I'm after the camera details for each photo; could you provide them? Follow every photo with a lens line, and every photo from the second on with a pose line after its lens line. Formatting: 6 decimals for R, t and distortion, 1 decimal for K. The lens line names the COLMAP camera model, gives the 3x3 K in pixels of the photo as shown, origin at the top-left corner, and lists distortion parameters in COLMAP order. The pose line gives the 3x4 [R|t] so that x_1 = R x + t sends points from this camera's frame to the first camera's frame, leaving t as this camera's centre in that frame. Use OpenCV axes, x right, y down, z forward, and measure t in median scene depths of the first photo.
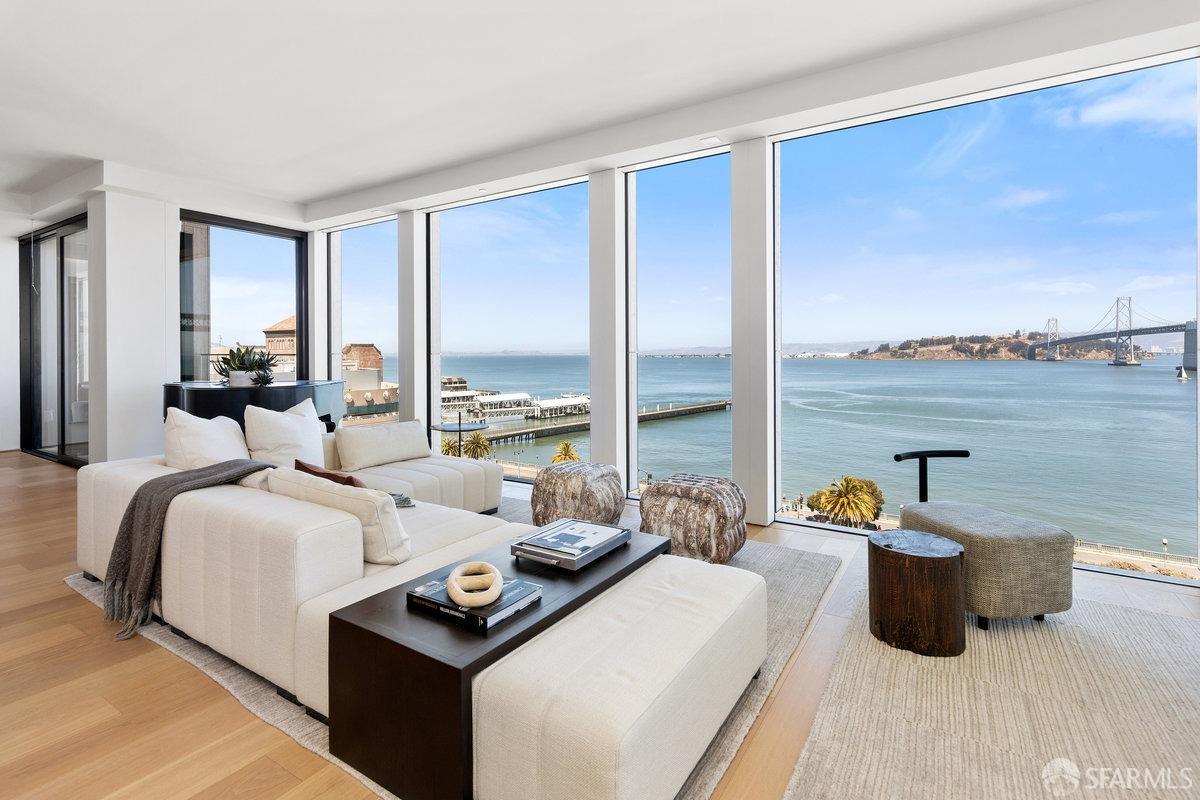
lens RADIAL K [[572.4, 0, 600.2], [0, 572.4, 354.6], [0, 0, 1]] dist [0.001189, 0.000130]
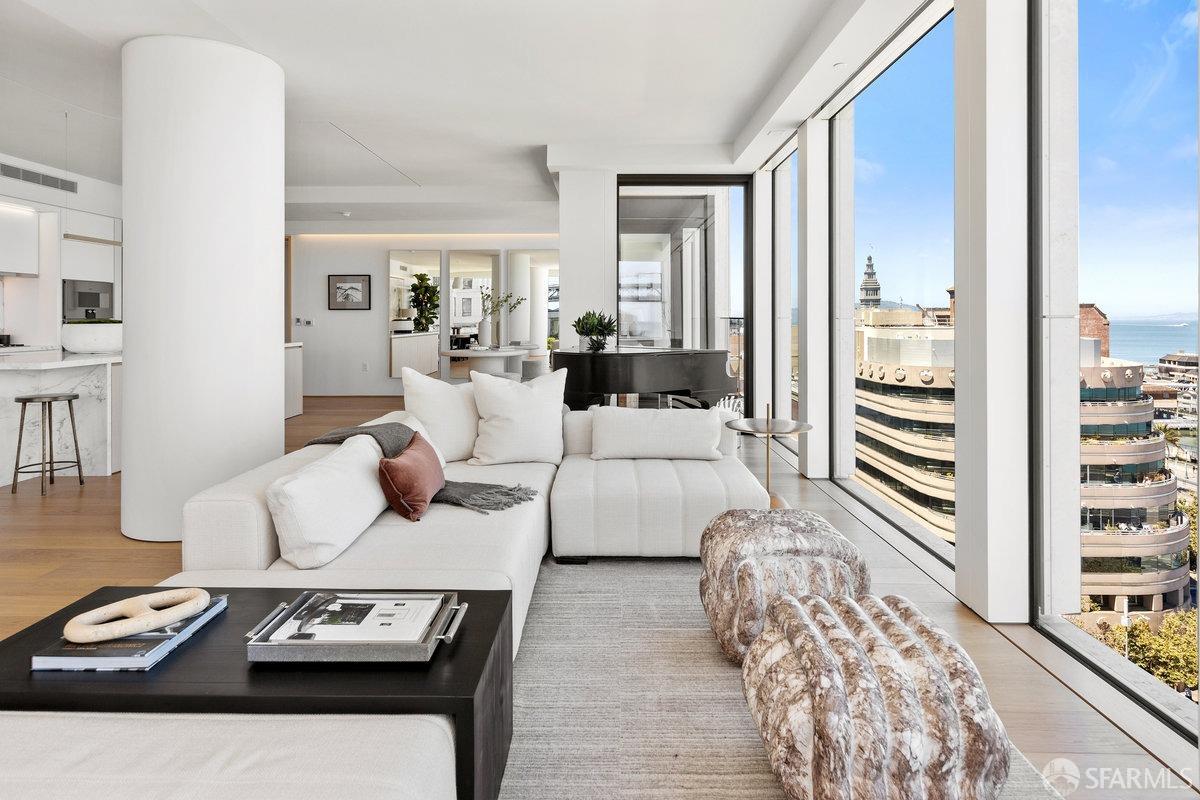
lens RADIAL K [[692.6, 0, 596.6], [0, 692.6, 315.4], [0, 0, 1]] dist [0.003975, 0.001433]
pose [[0.527691, -0.000115, -0.849437, 0.235961], [-0.003008, 0.999993, -0.002004, -0.002018], [0.849431, 0.003613, 0.527687, 0.266328]]
